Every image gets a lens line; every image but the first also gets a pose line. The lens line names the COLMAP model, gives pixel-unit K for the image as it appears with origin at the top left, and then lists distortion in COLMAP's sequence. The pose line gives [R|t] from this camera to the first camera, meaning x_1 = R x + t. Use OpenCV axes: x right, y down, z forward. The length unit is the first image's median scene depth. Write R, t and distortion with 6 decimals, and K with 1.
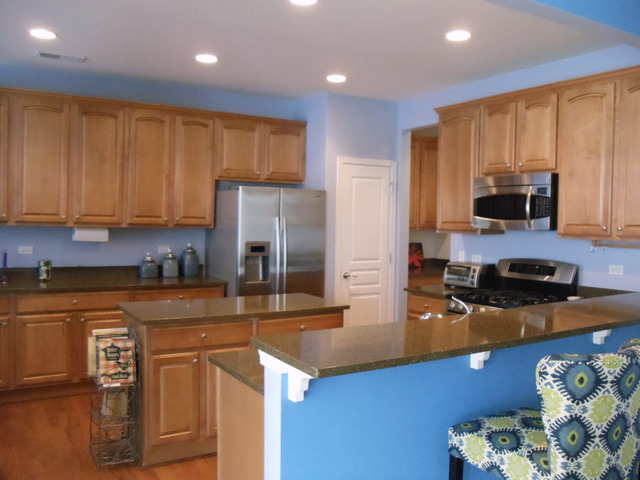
lens RADIAL K [[595.5, 0, 332.9], [0, 595.5, 237.5], [0, 0, 1]] dist [-0.040638, -0.018851]
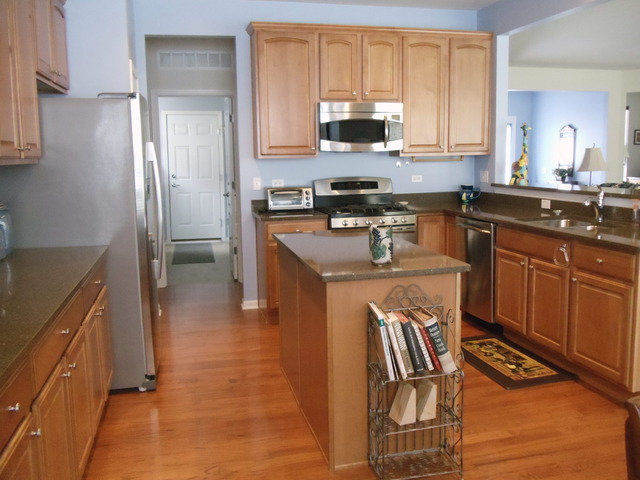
lens RADIAL K [[595.5, 0, 332.9], [0, 595.5, 237.5], [0, 0, 1]] dist [-0.040638, -0.018851]
pose [[0.342313, -0.152356, 0.927151, -0.706353], [0.046852, 0.988306, 0.145107, -0.015401], [-0.938417, -0.006233, 0.345448, 0.573713]]
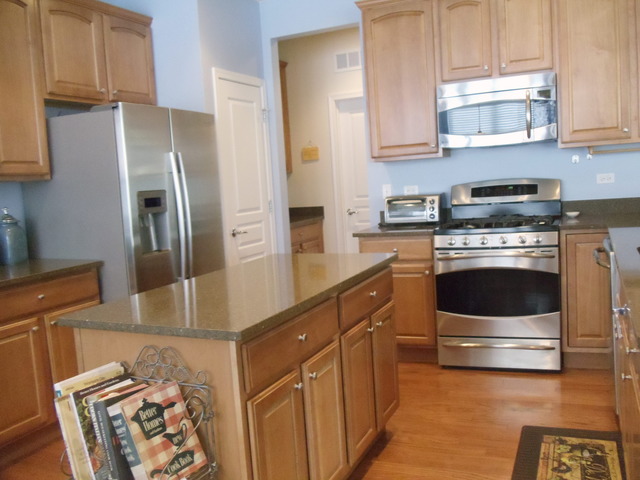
lens RADIAL K [[612.0, 0, 350.0], [0, 612.0, 222.3], [0, 0, 1]] dist [0.003793, 0.007450]
pose [[0.823710, -0.115427, 0.555138, -0.323625], [0.095997, 0.993316, 0.064094, 0.018363], [-0.558826, 0.000497, 0.829285, 0.341668]]
